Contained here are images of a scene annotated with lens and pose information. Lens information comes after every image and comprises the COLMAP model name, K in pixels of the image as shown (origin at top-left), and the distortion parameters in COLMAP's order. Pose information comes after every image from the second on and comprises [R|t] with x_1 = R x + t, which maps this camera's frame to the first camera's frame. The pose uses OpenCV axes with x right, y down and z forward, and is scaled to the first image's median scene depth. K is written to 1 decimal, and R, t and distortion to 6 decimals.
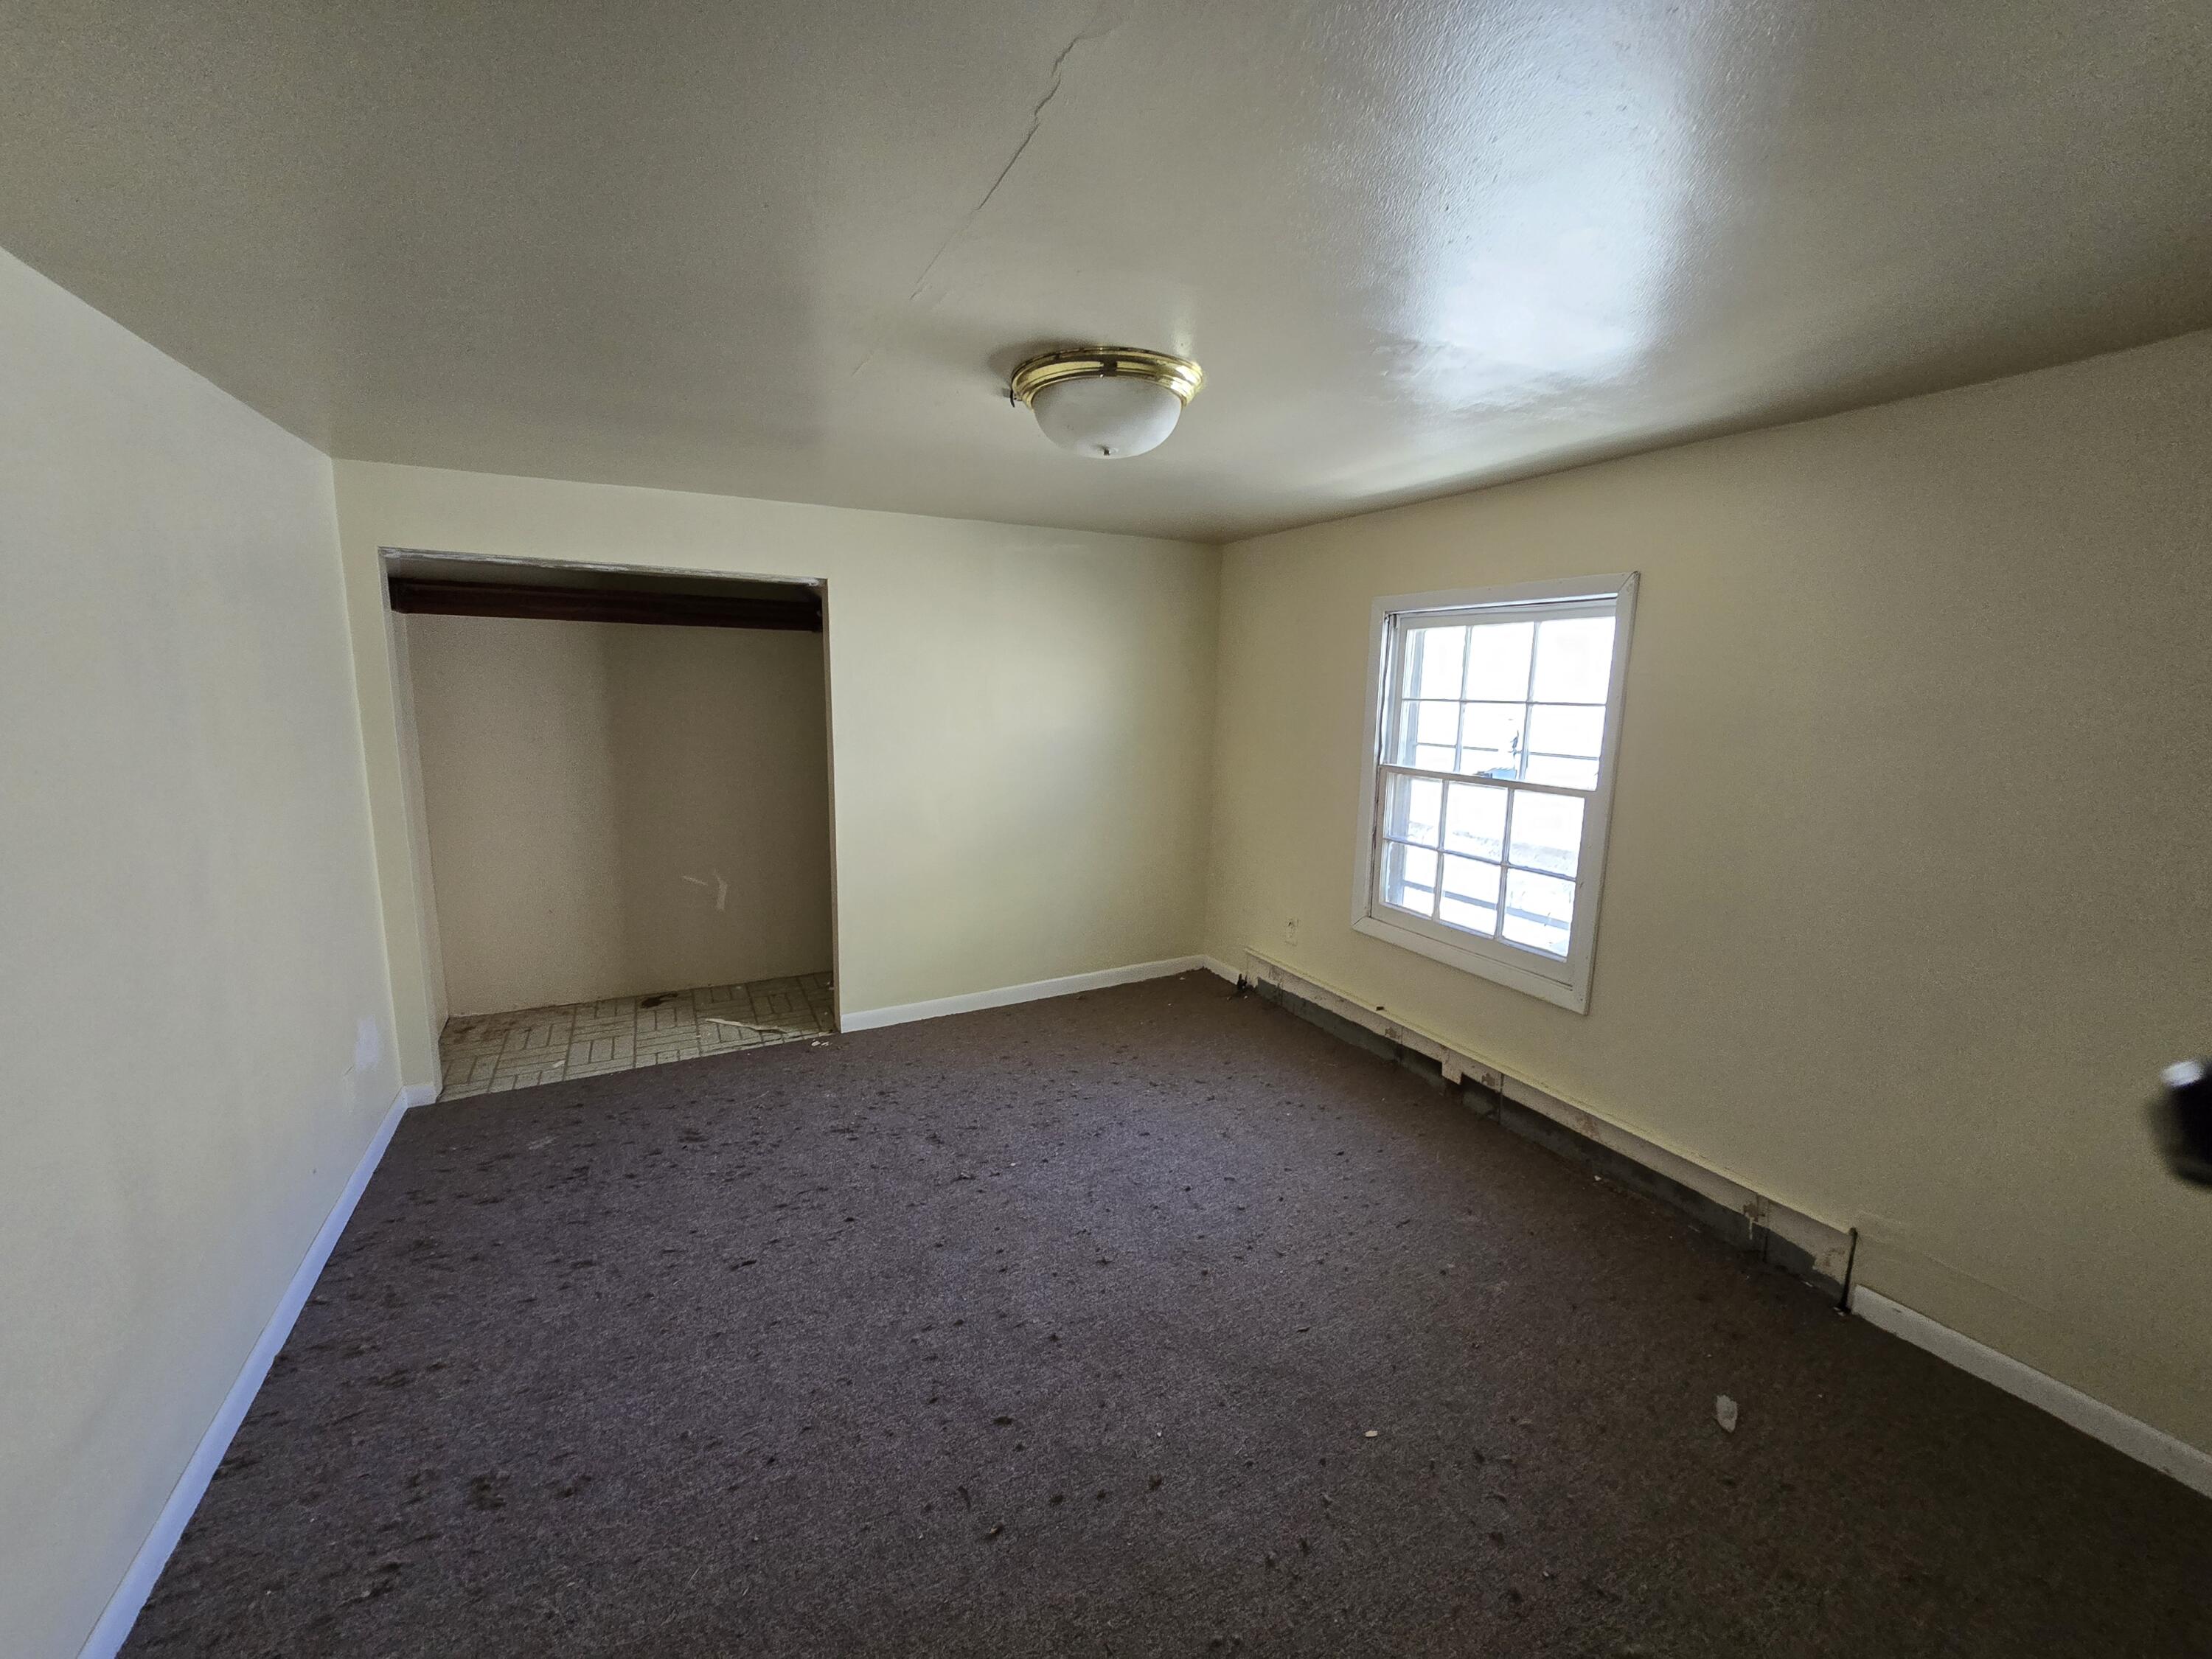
lens RADIAL K [[899.8, 0, 1110.5], [0, 899.8, 825.5], [0, 0, 1]] dist [-0.004933, -0.000052]
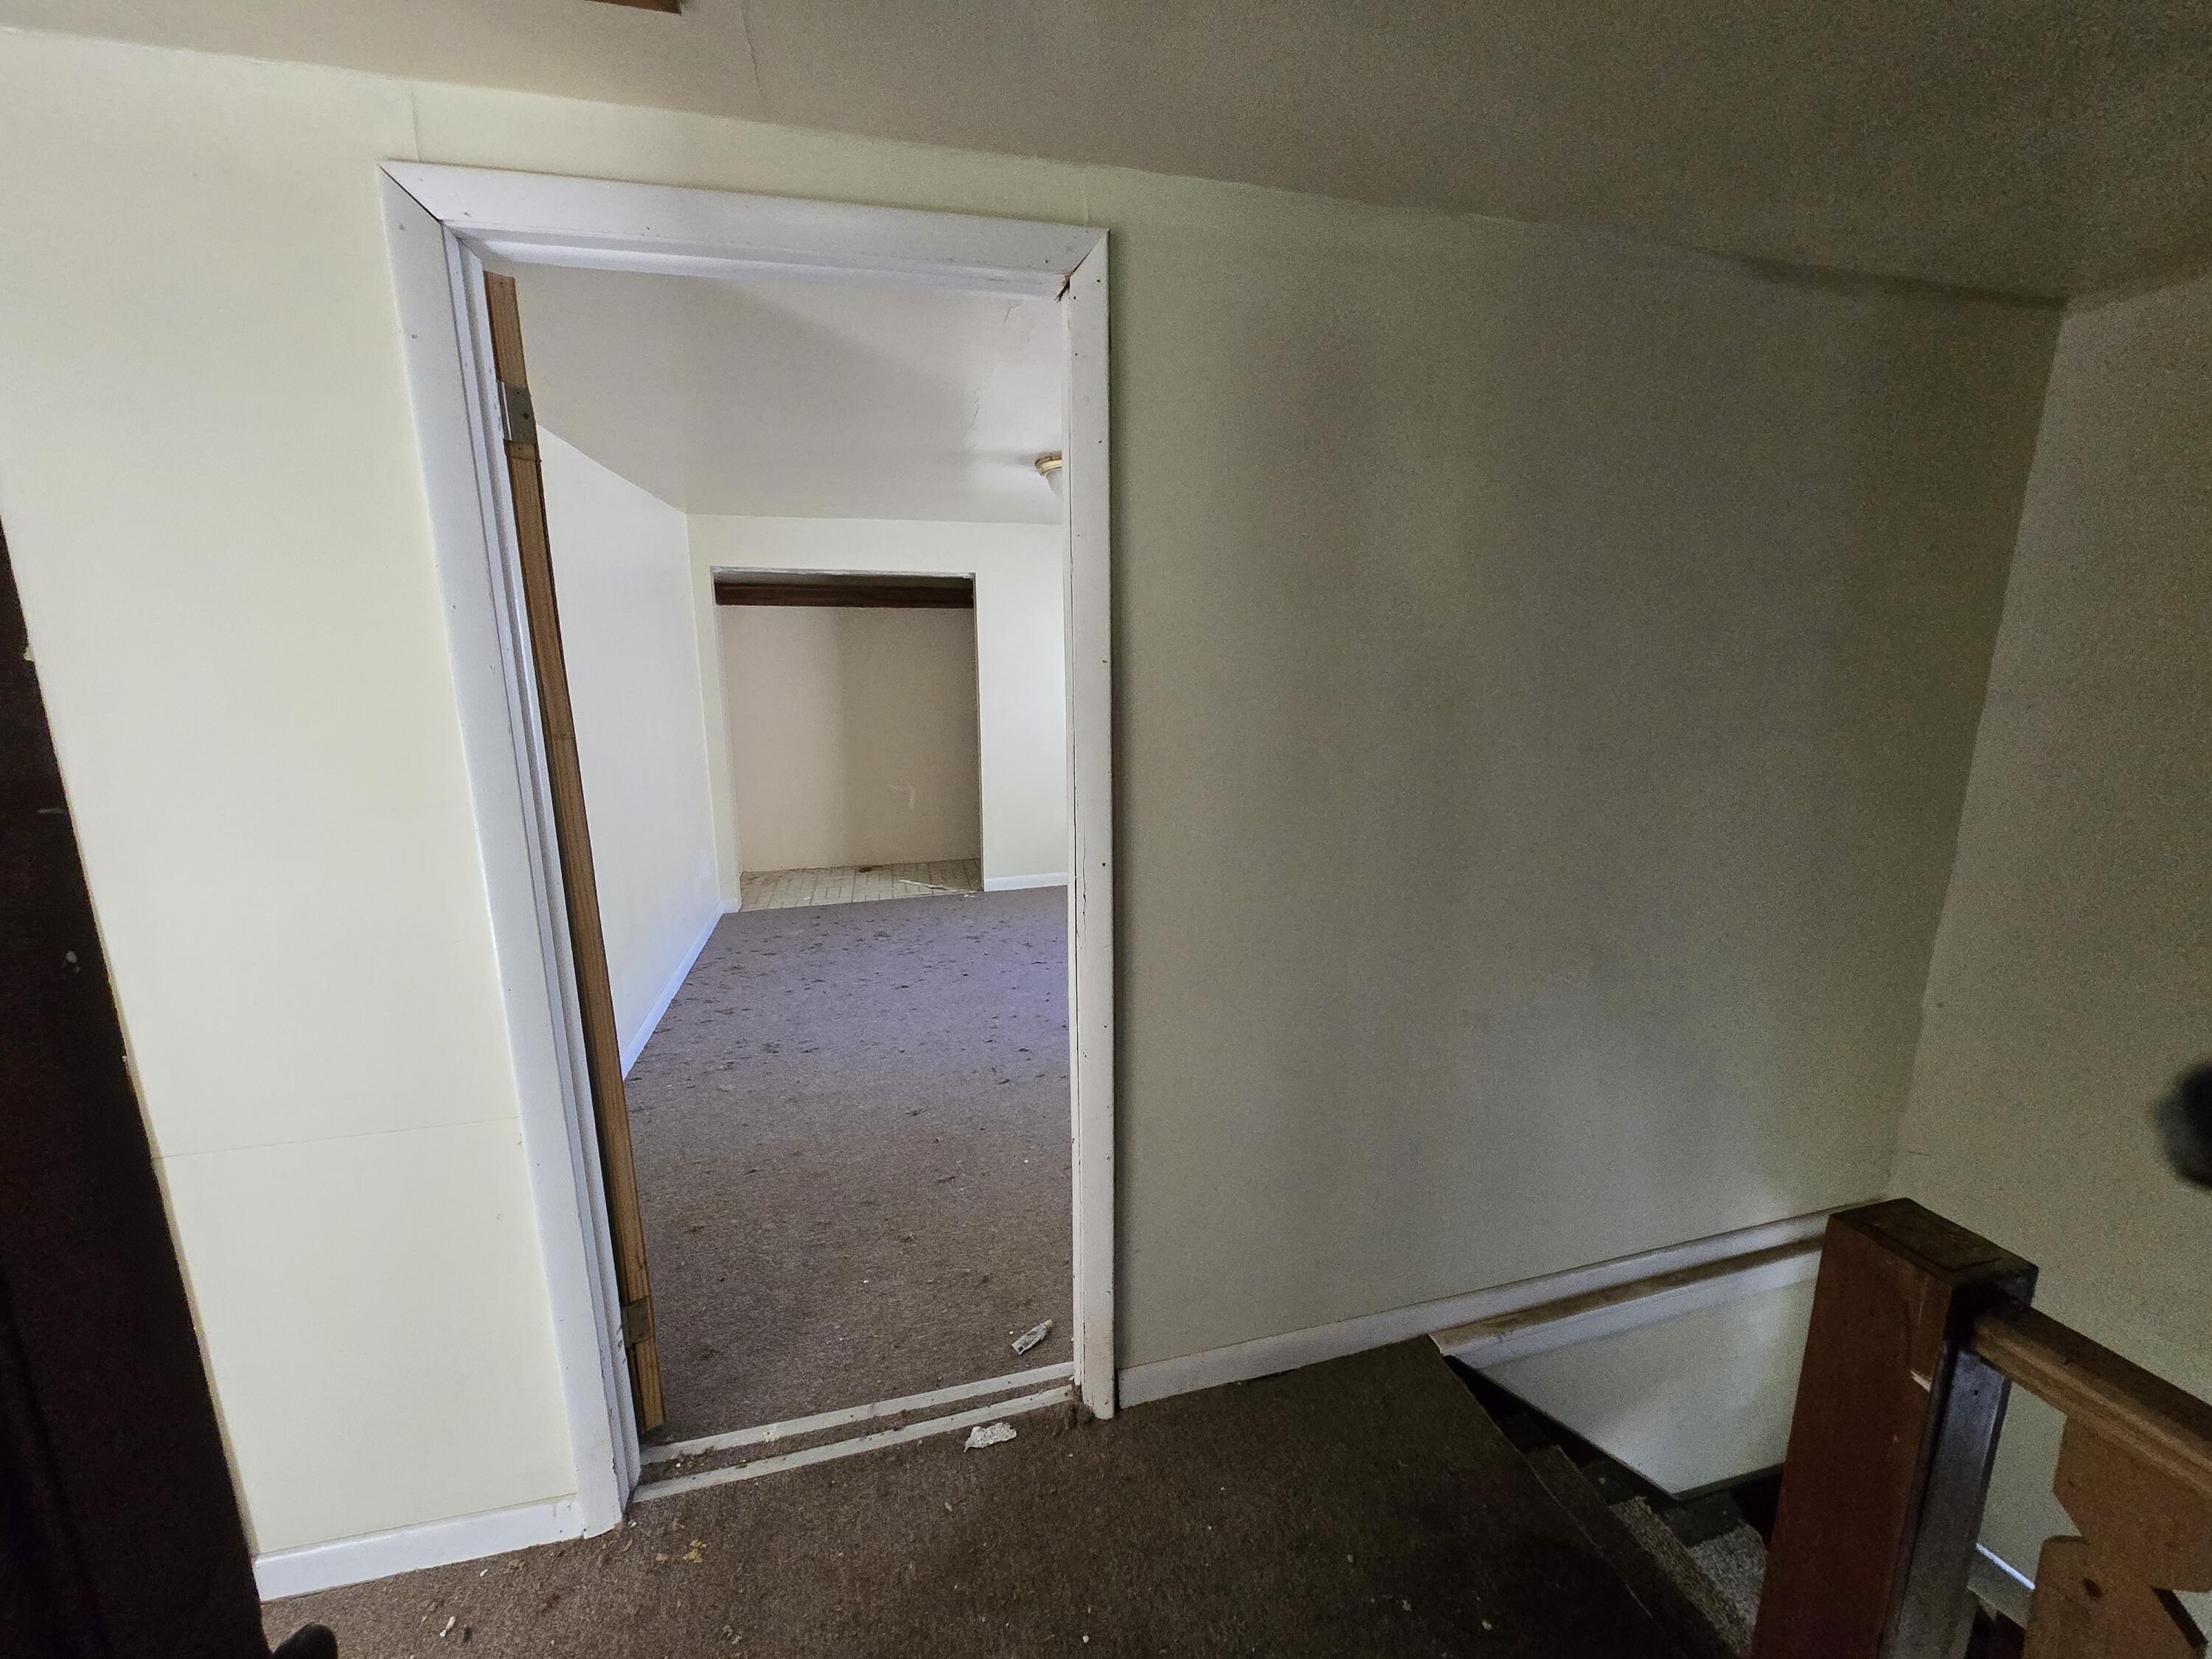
lens RADIAL K [[899.8, 0, 1110.6], [0, 899.8, 831.1], [0, 0, 1]] dist [-0.004933, -0.000052]
pose [[0.972969, 0.029347, -0.229062, 0.256744], [-0.019531, 0.998796, 0.045004, 0.076438], [0.230107, -0.039314, 0.972371, -0.398962]]
